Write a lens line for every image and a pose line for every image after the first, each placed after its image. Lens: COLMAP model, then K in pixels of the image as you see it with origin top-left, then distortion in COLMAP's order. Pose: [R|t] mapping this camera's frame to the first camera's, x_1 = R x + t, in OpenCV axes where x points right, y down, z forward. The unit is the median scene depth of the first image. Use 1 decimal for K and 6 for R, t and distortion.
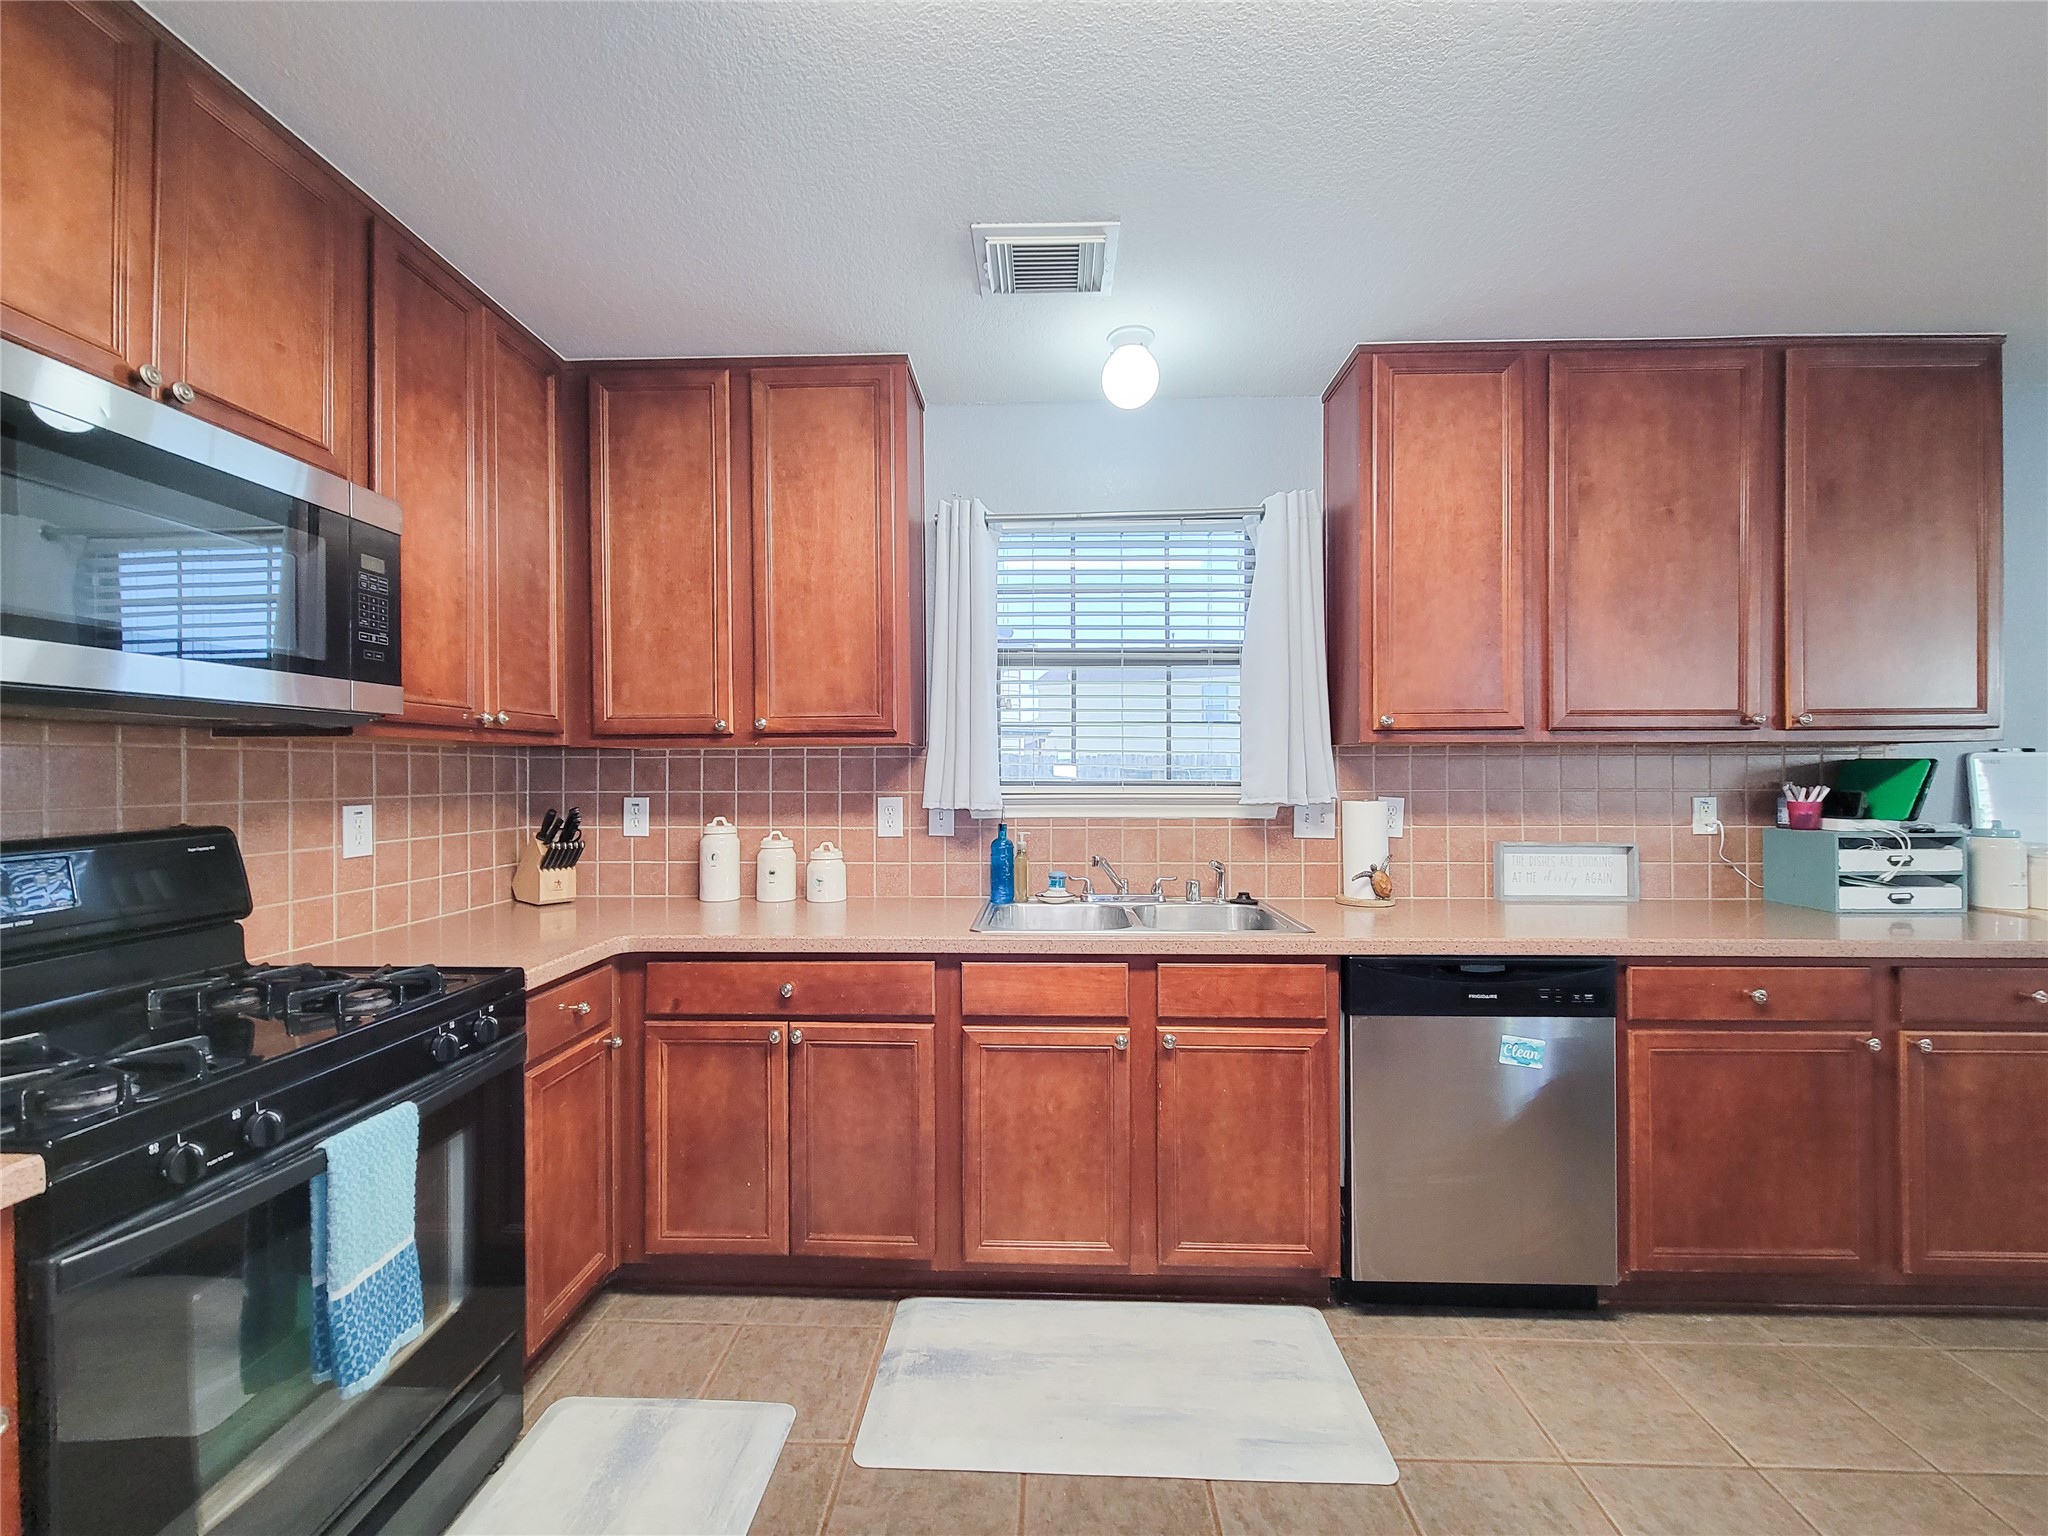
lens RADIAL K [[835.3, 0, 1024.0], [0, 835.3, 768.0], [0, 0, 1]] dist [-0.001020, -0.000780]
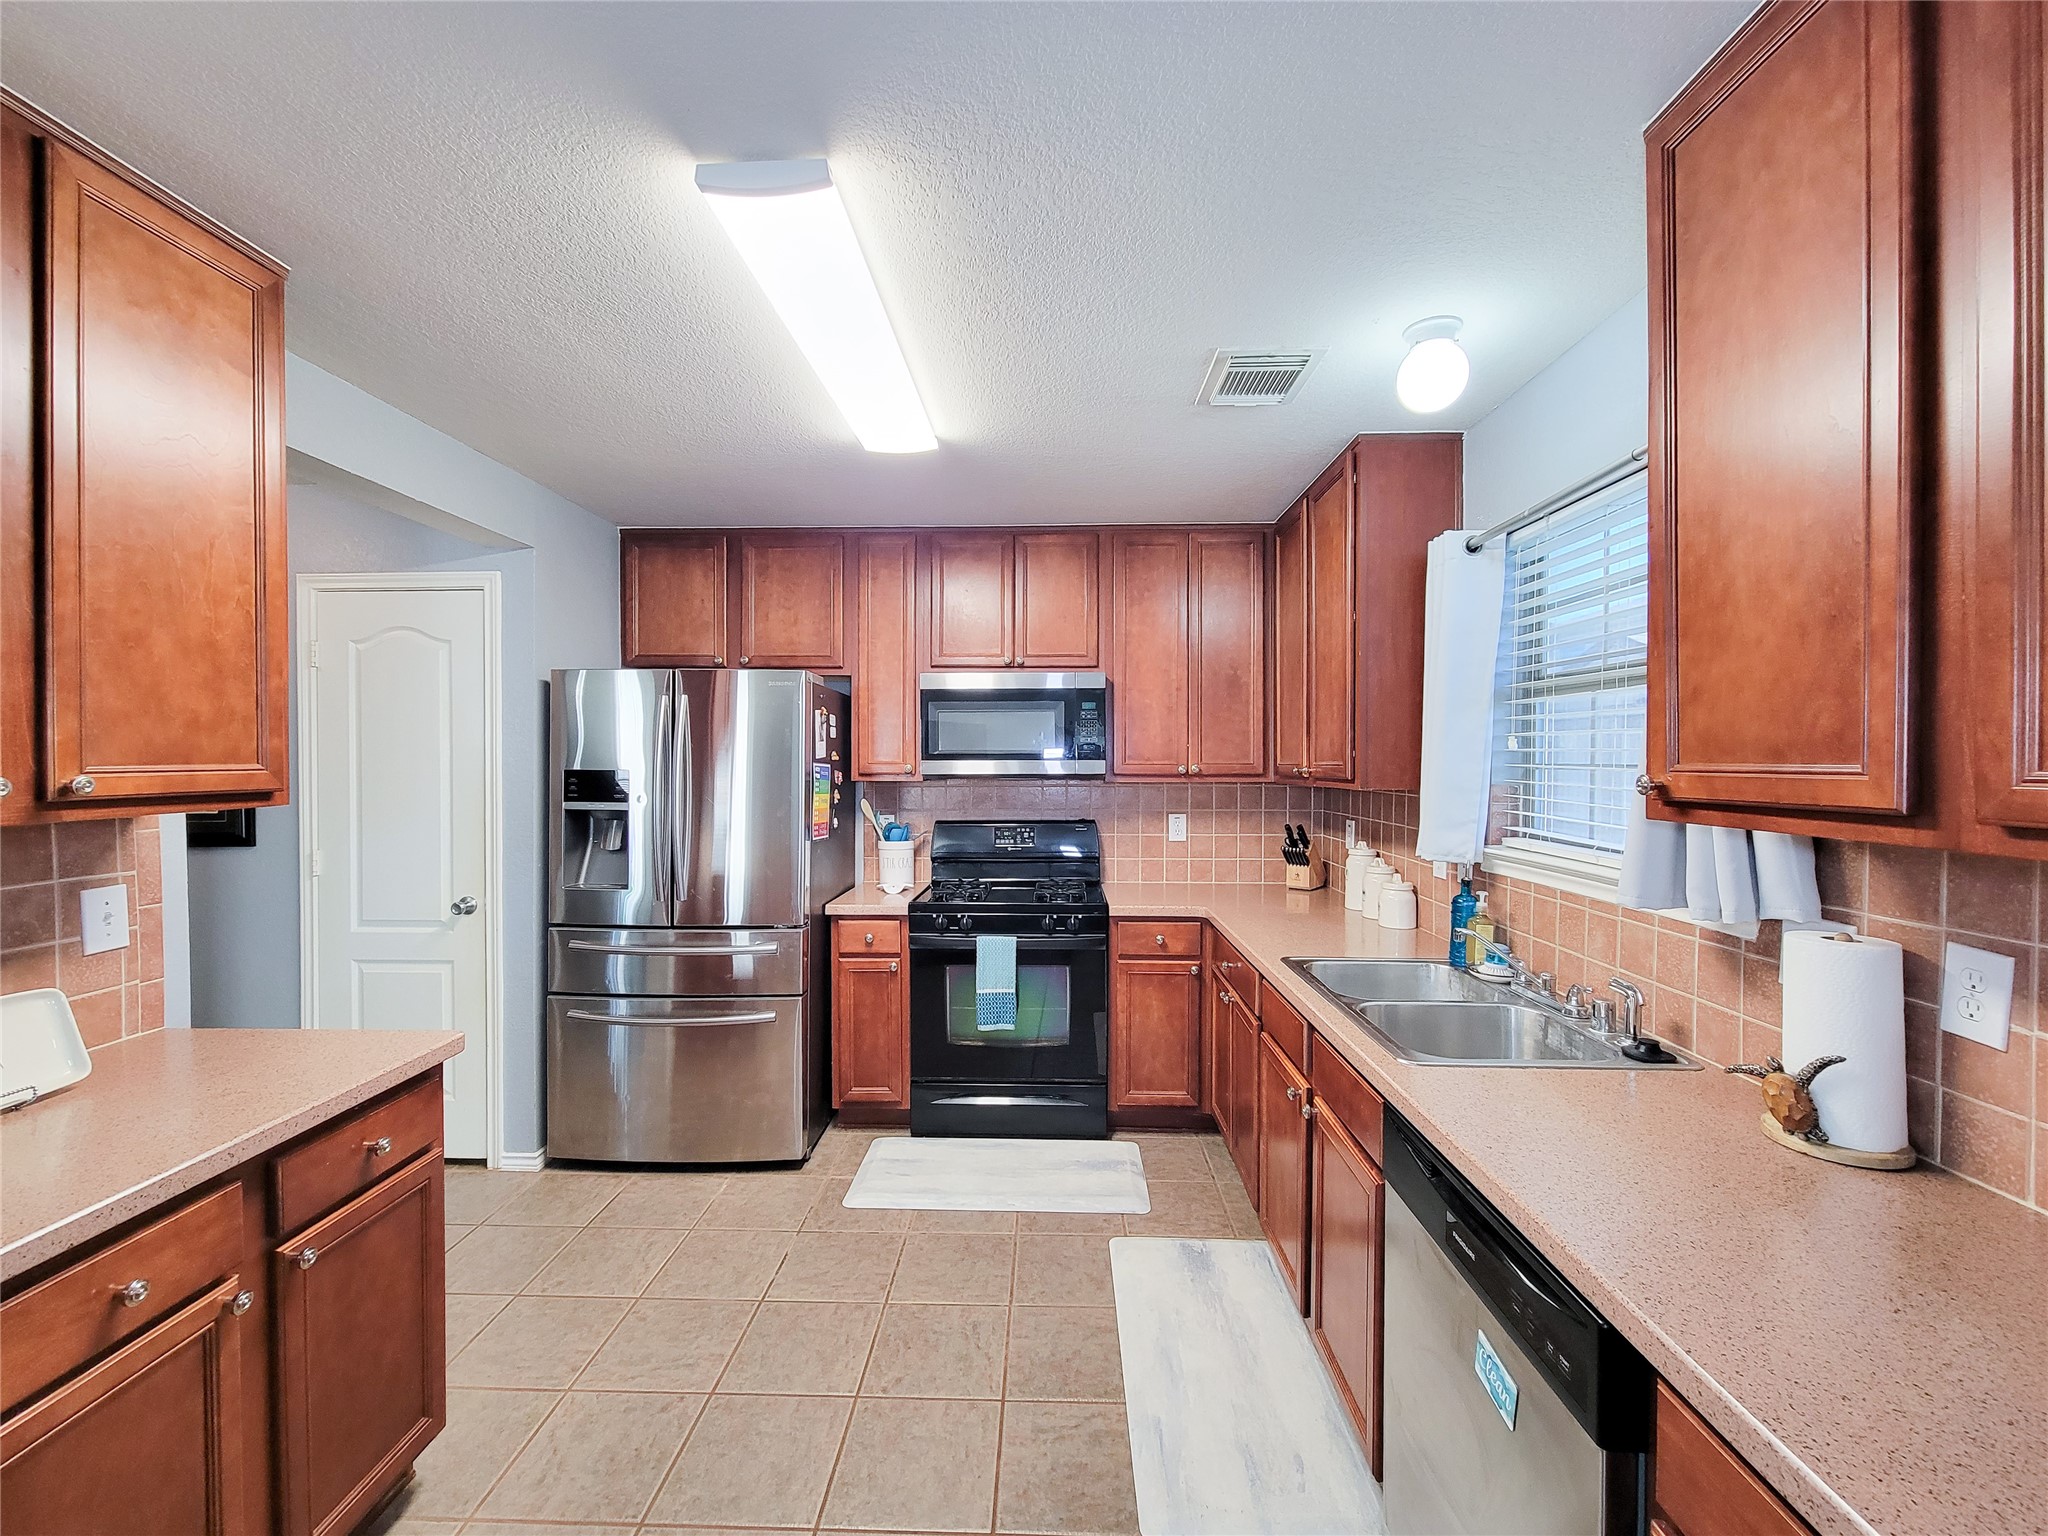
lens RADIAL K [[843.0, 0, 1024.0], [0, 843.0, 768.0], [0, 0, 1]] dist [-0.001246, -0.000840]
pose [[0.000025, 0.012495, -0.999922, 0.970324], [0.005738, 0.999905, 0.012495, -0.074623], [0.999984, -0.005738, -0.000047, 0.562941]]
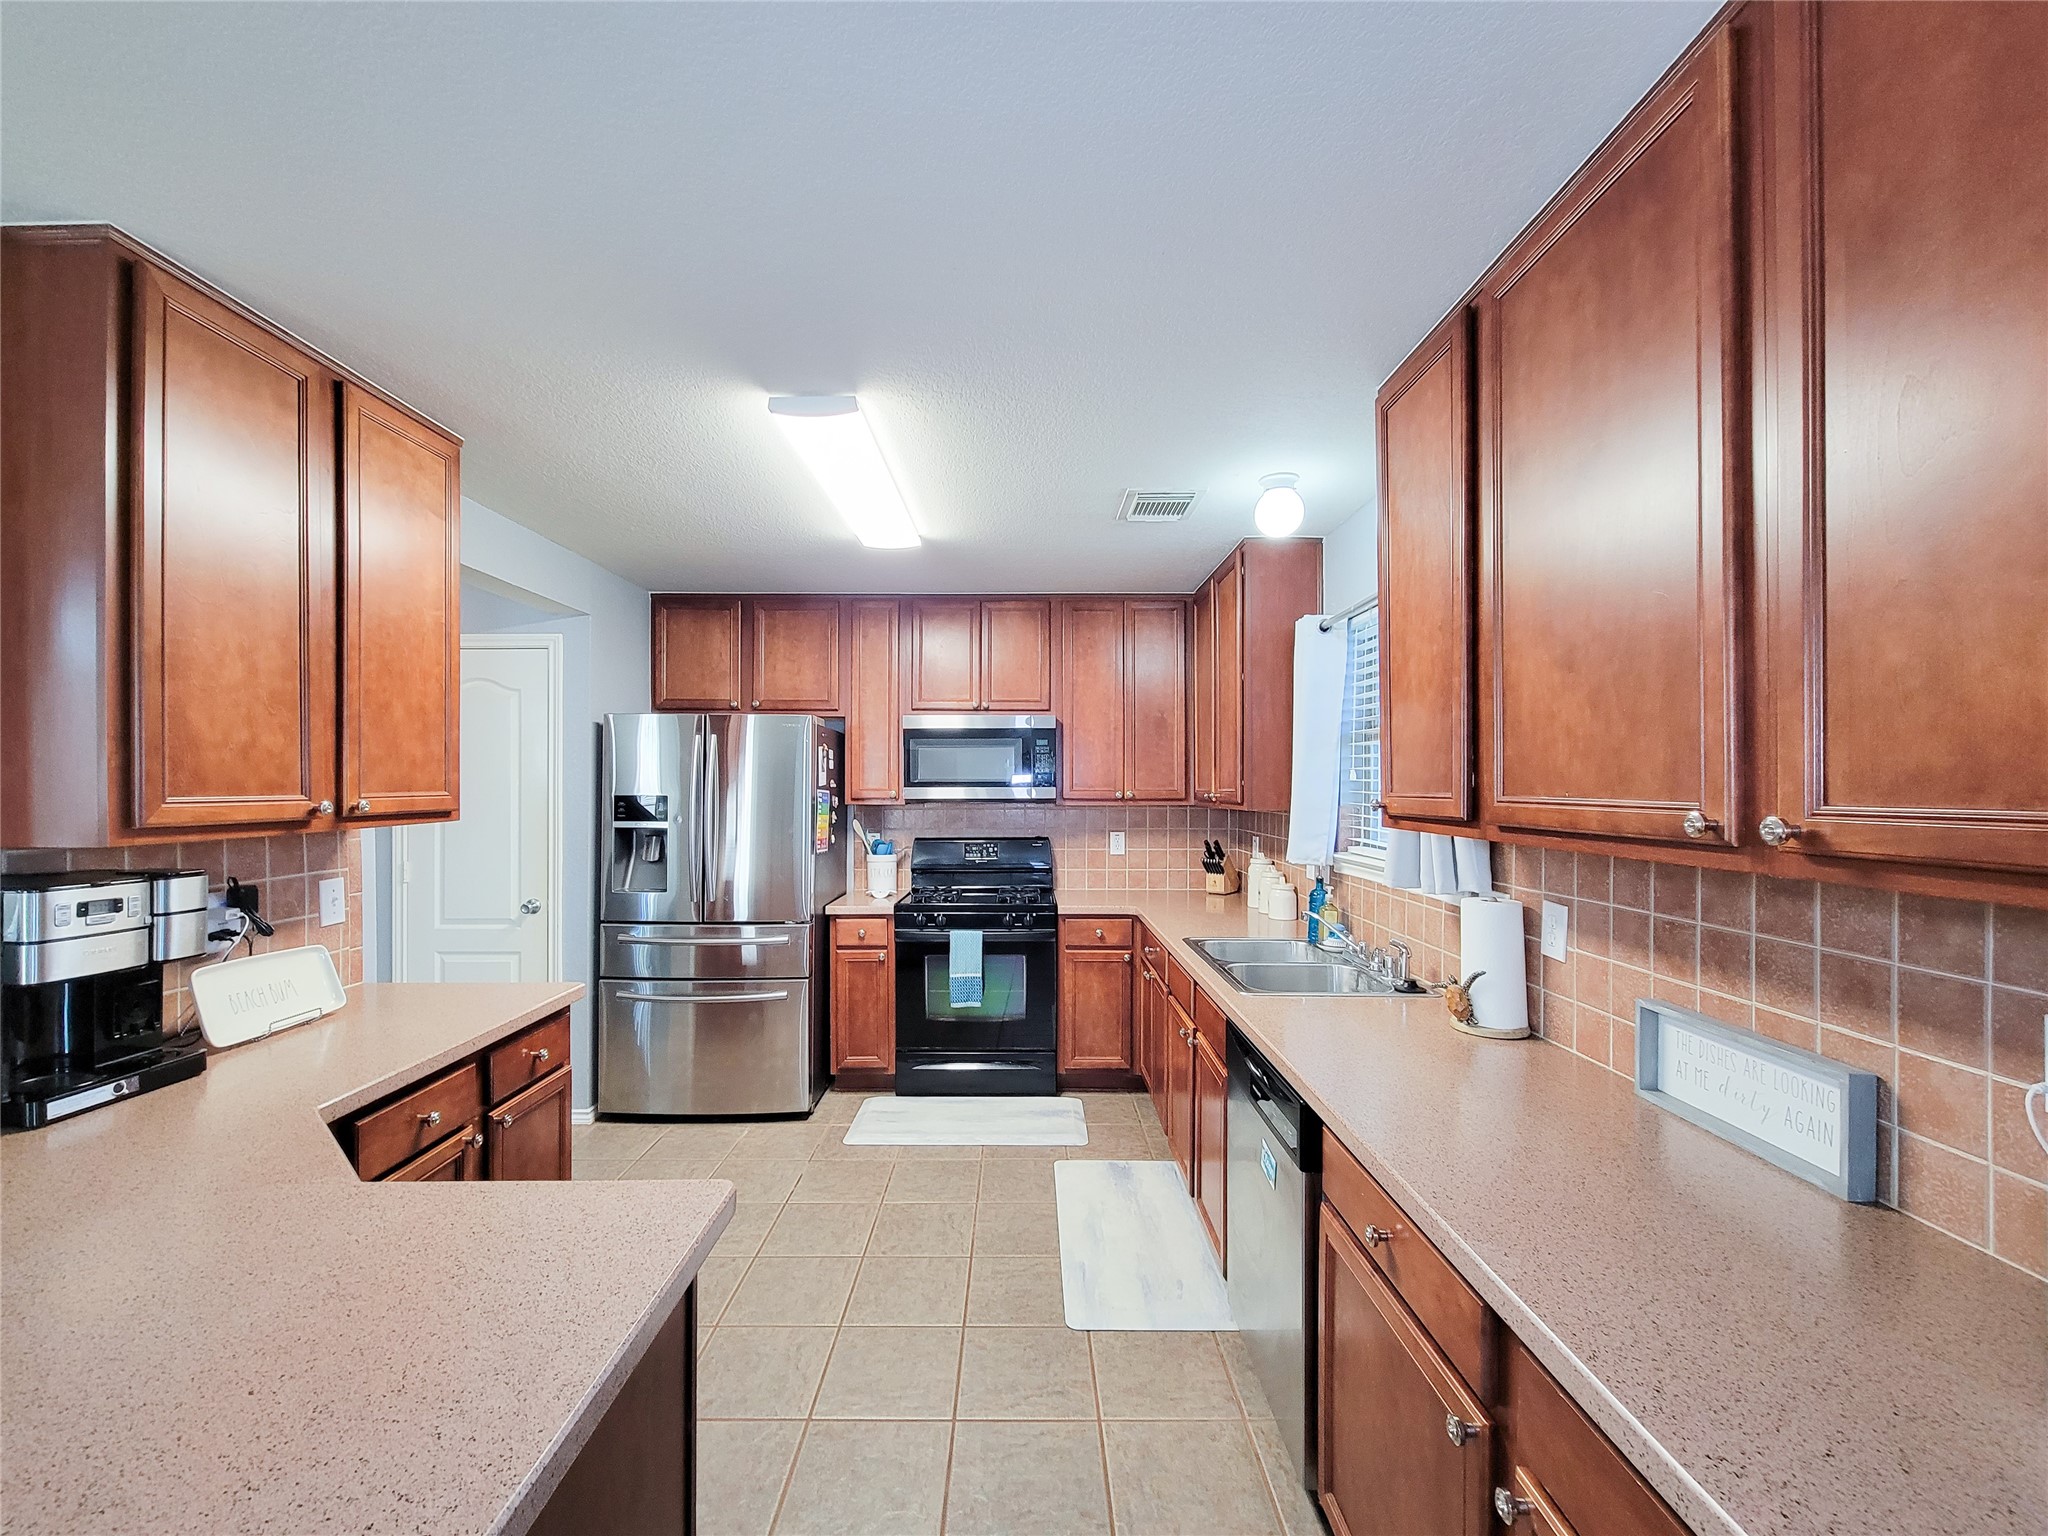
lens RADIAL K [[836.7, 0, 1015.6], [0, 836.7, 783.9], [0, 0, 1]] dist [0.000505, -0.000065]
pose [[0.027056, 0.001623, -0.999633, 1.279344], [0.005505, 0.999983, 0.001772, -0.080073], [0.999619, -0.005551, 0.027046, 0.571756]]
